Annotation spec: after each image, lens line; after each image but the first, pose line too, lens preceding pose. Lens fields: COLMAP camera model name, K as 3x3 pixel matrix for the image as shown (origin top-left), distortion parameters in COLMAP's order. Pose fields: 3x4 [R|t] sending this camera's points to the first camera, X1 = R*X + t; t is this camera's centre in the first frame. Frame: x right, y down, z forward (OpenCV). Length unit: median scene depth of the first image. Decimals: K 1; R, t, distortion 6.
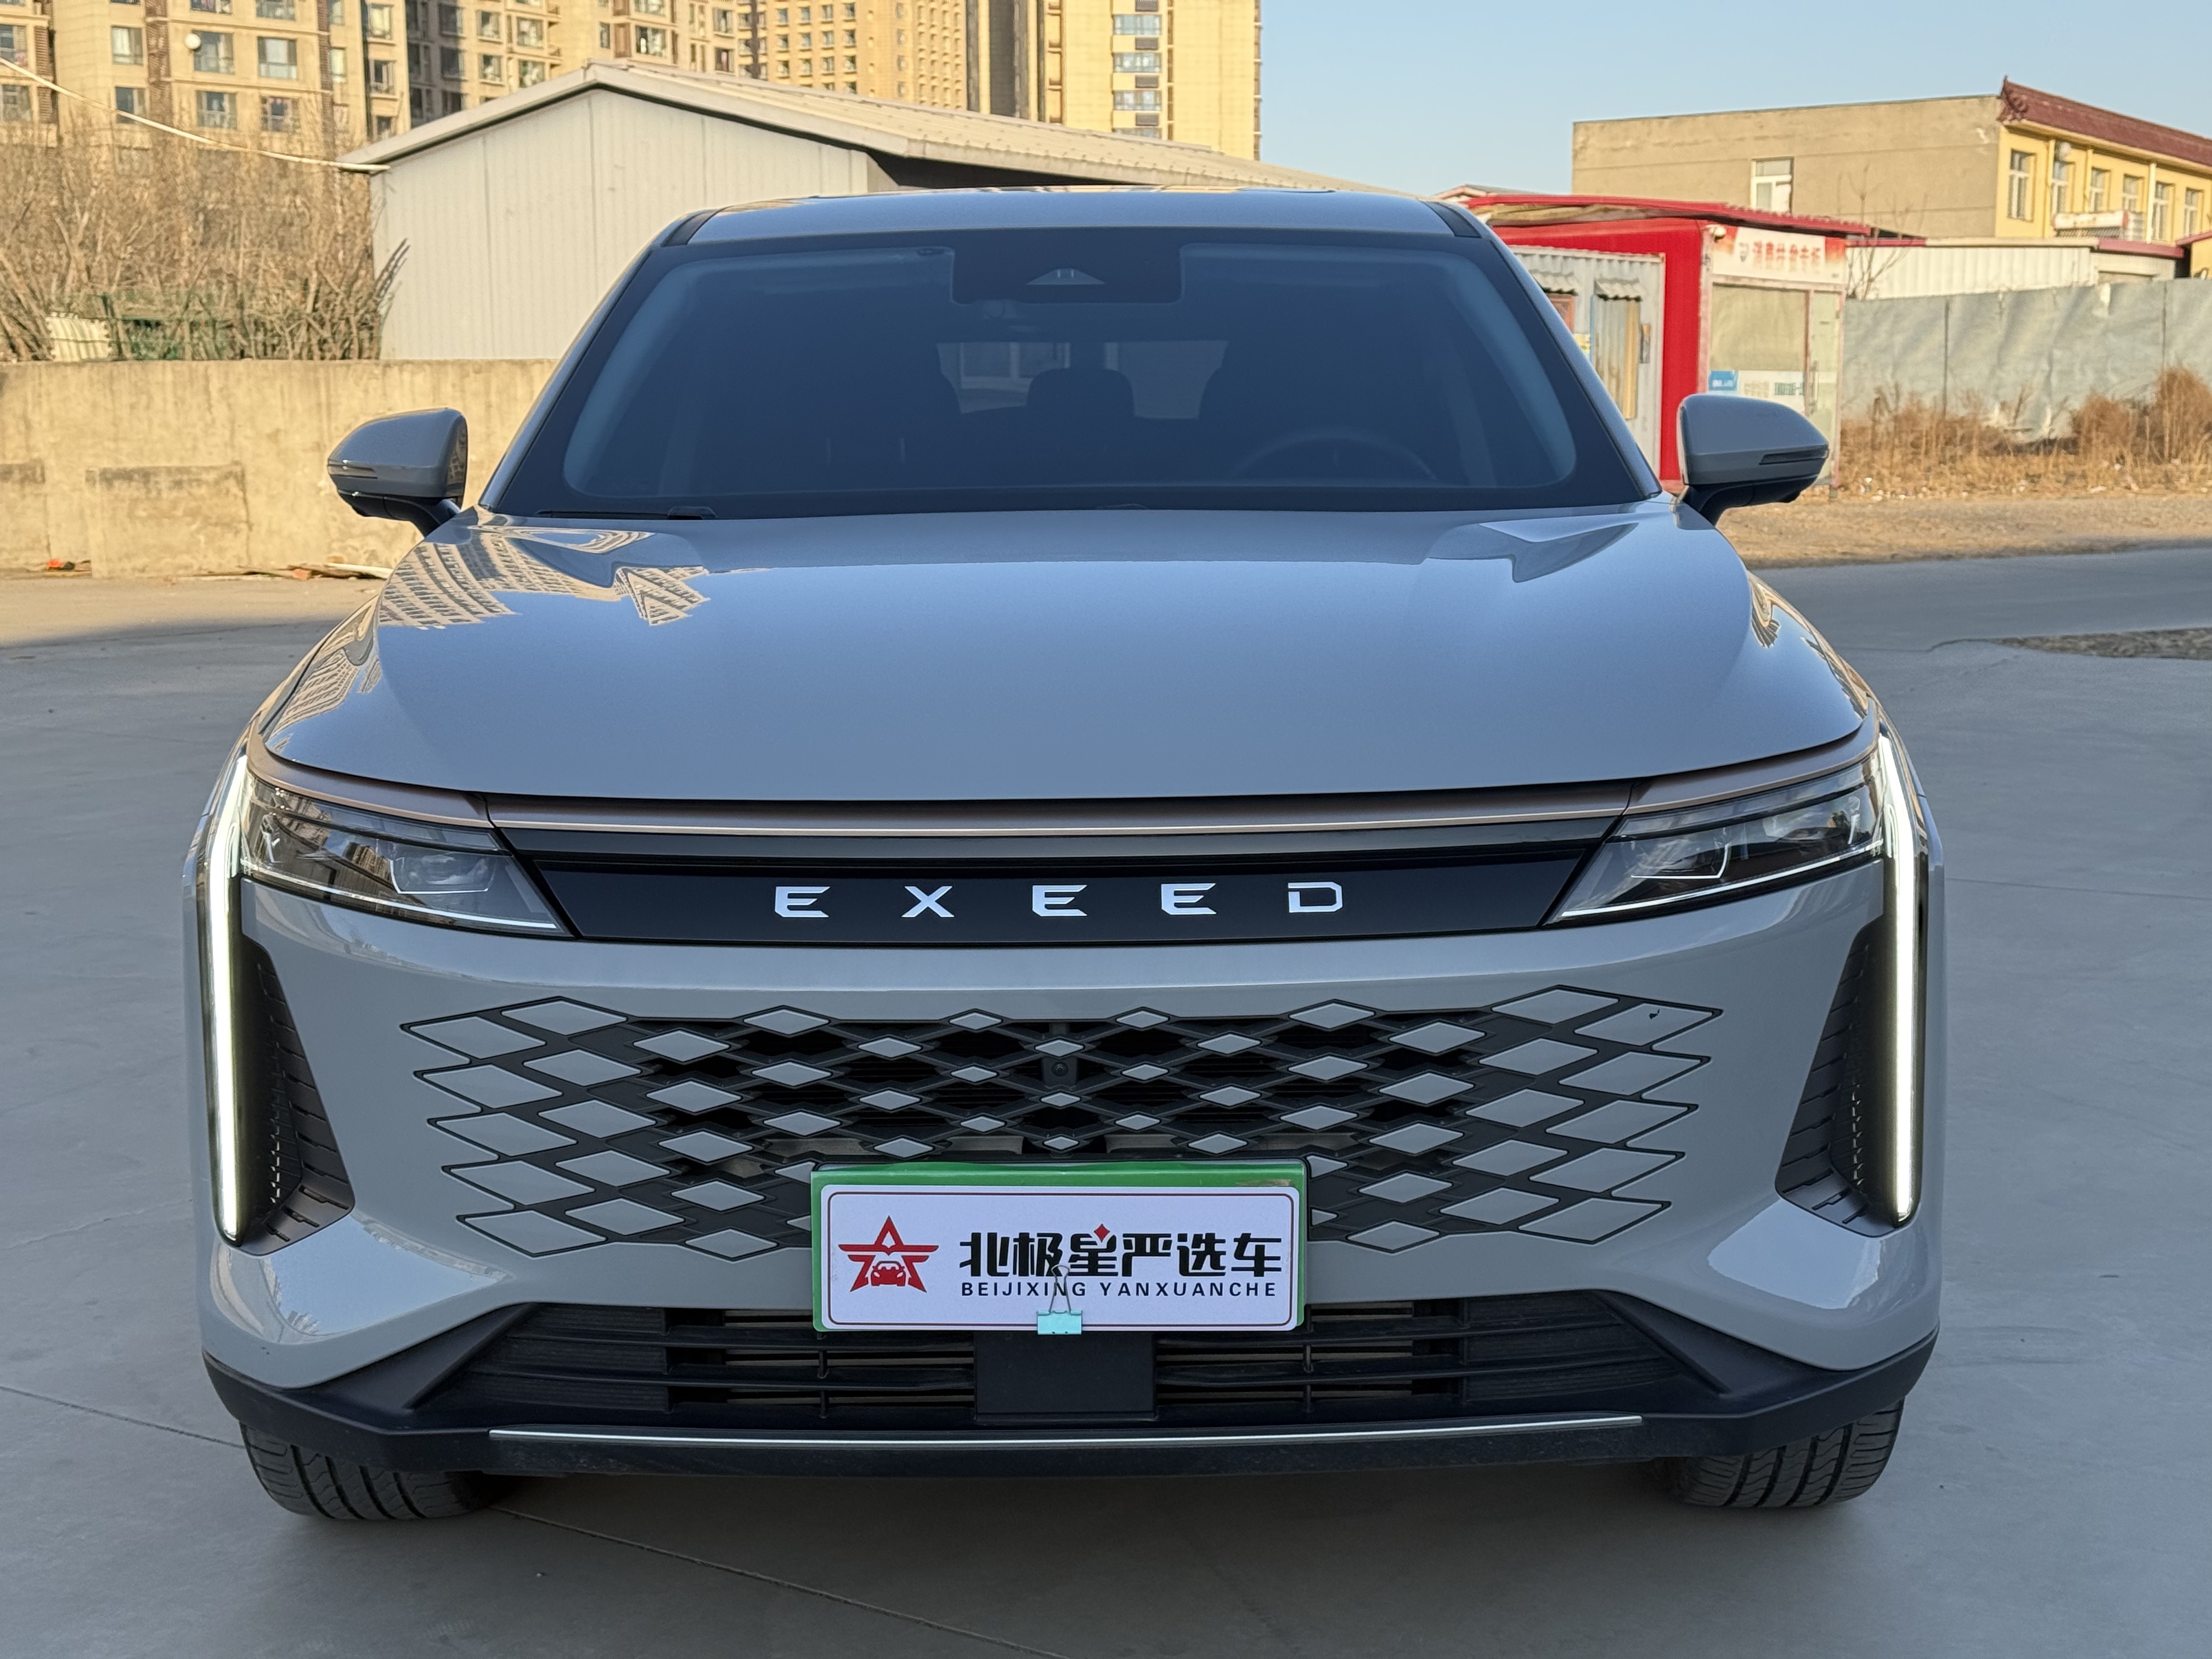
lens RADIAL K [[3098.4, 0, 1239.9], [0, 3098.4, 838.1], [0, 0, 1]] dist [0.129757, 0.000000]
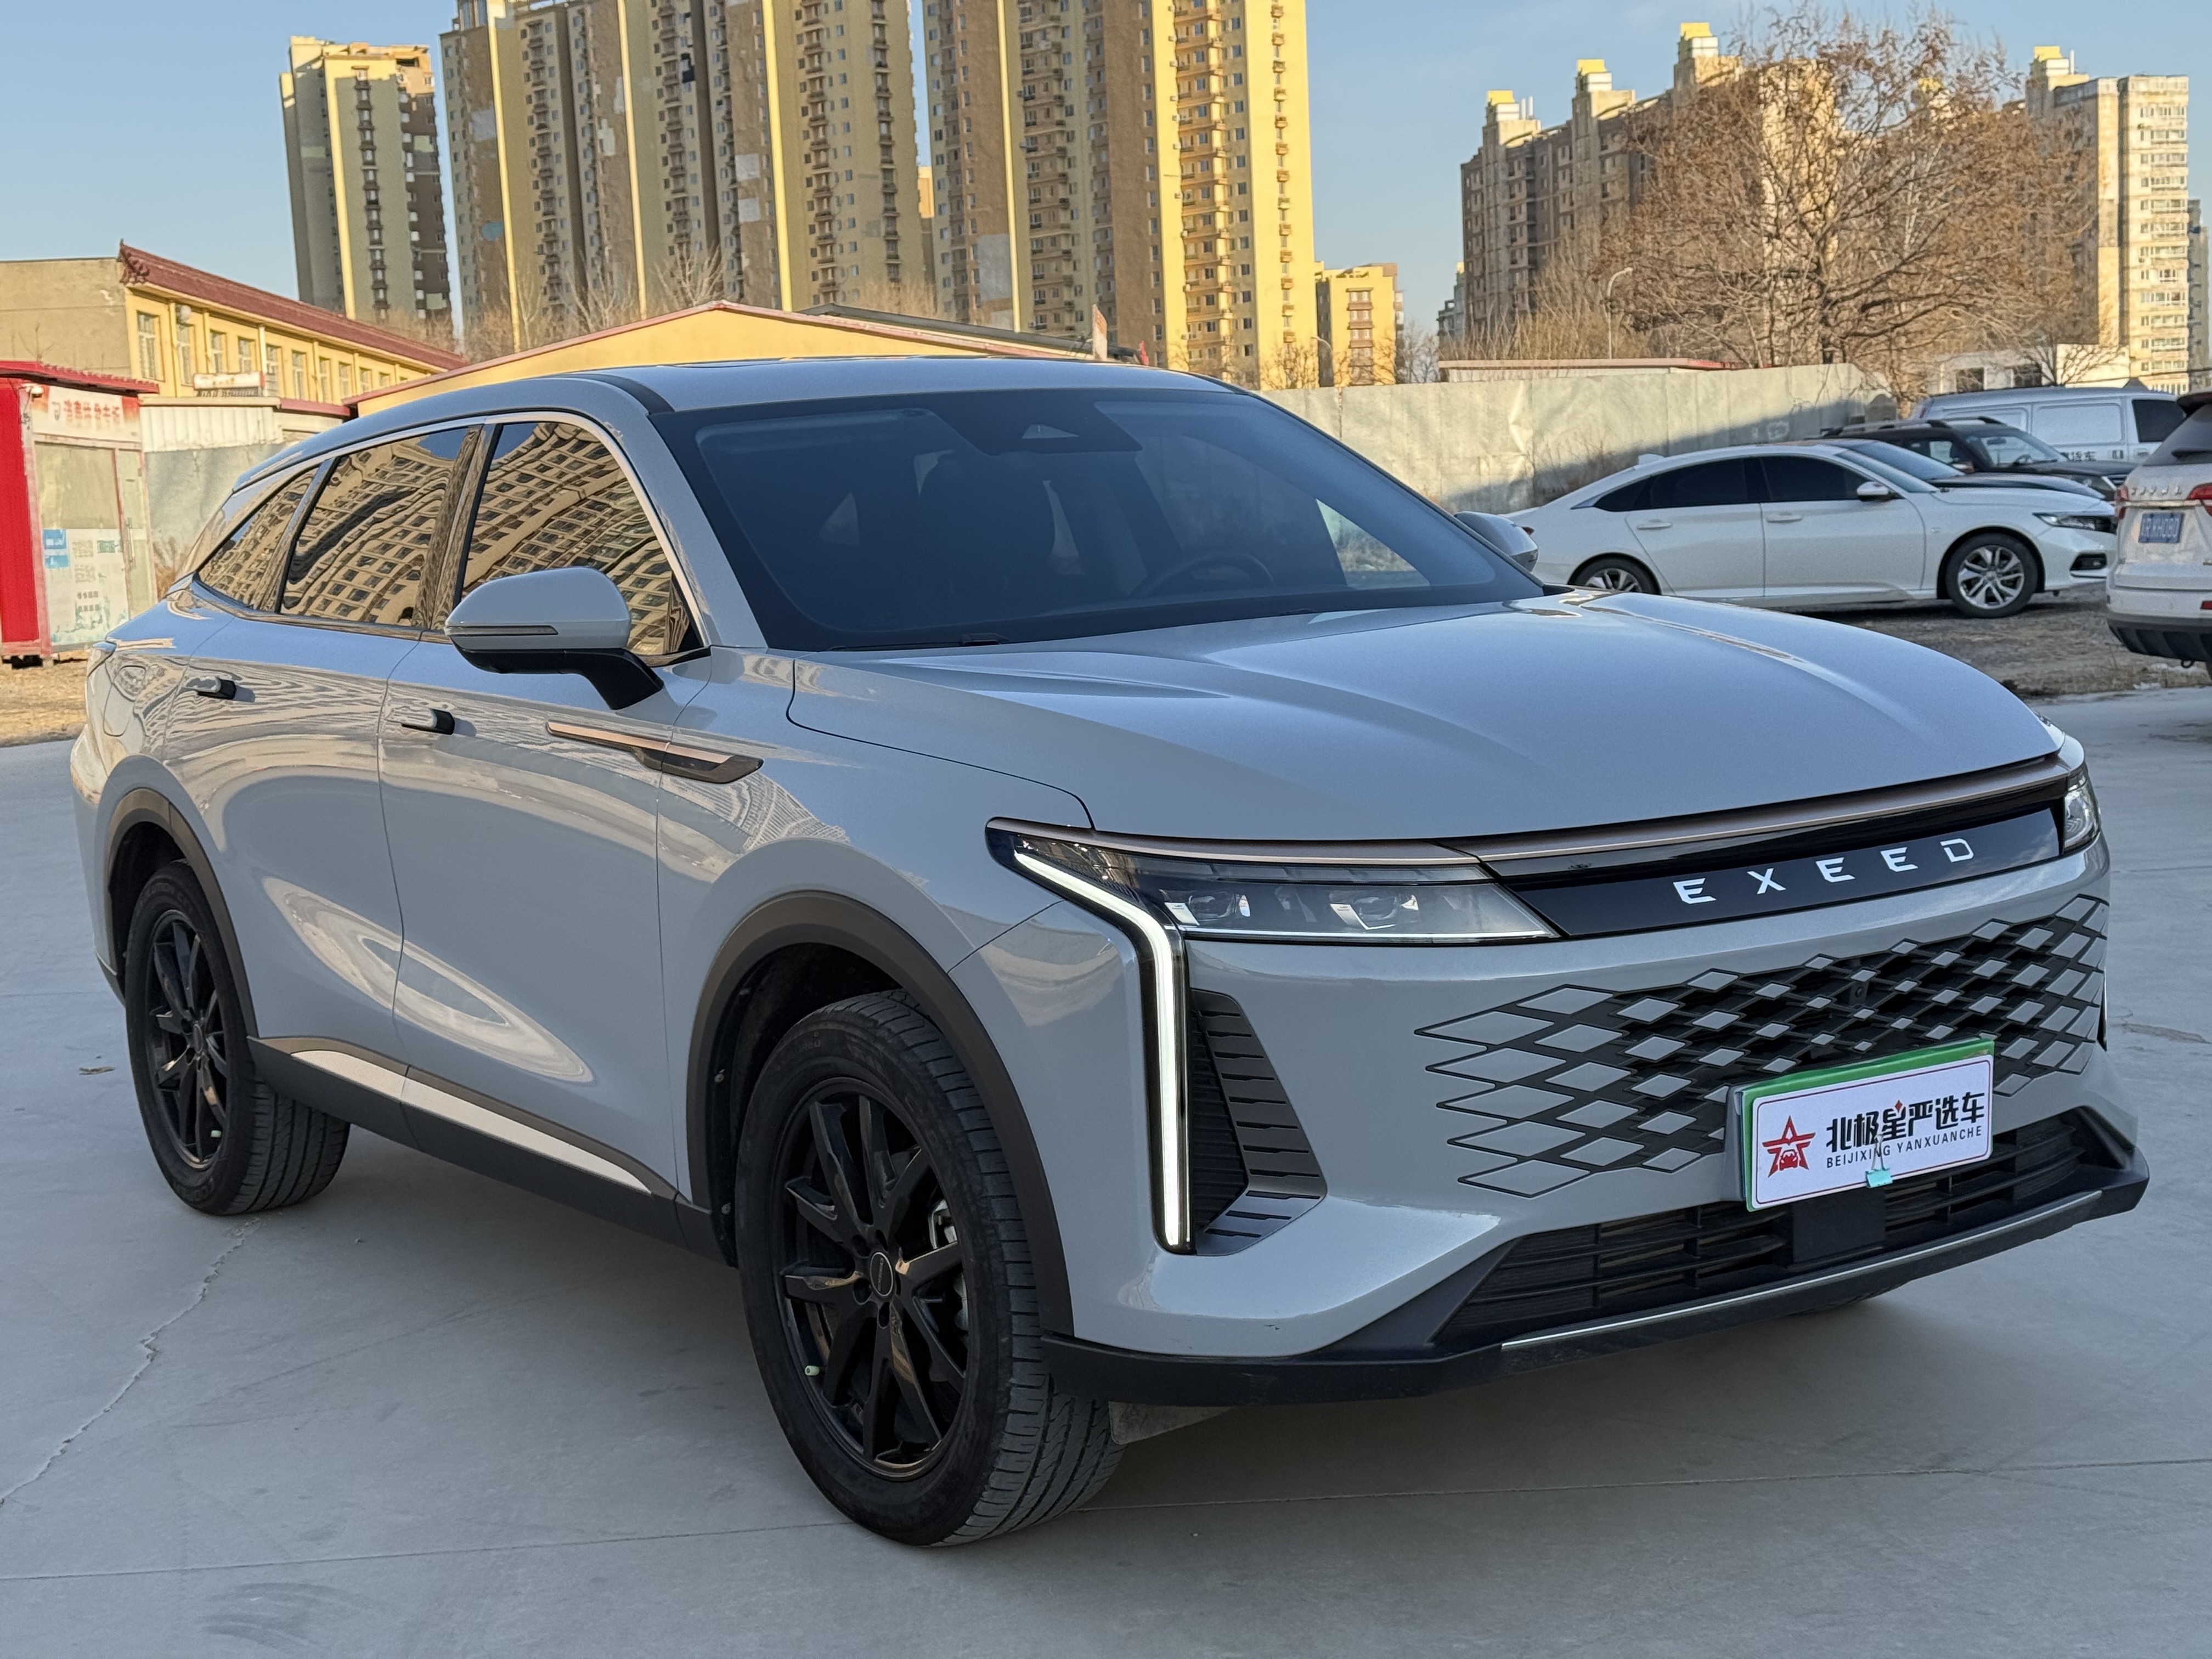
lens RADIAL K [[3098.4, 0, 1097.6], [0, 3098.4, 828.3], [0, 0, 1]] dist [0.129757, 0.000000]
pose [[0.816842, -0.093418, 0.569247, -1.097147], [0.122968, 0.992317, -0.013606, -0.019215], [-0.563602, 0.081113, 0.822054, 0.053145]]
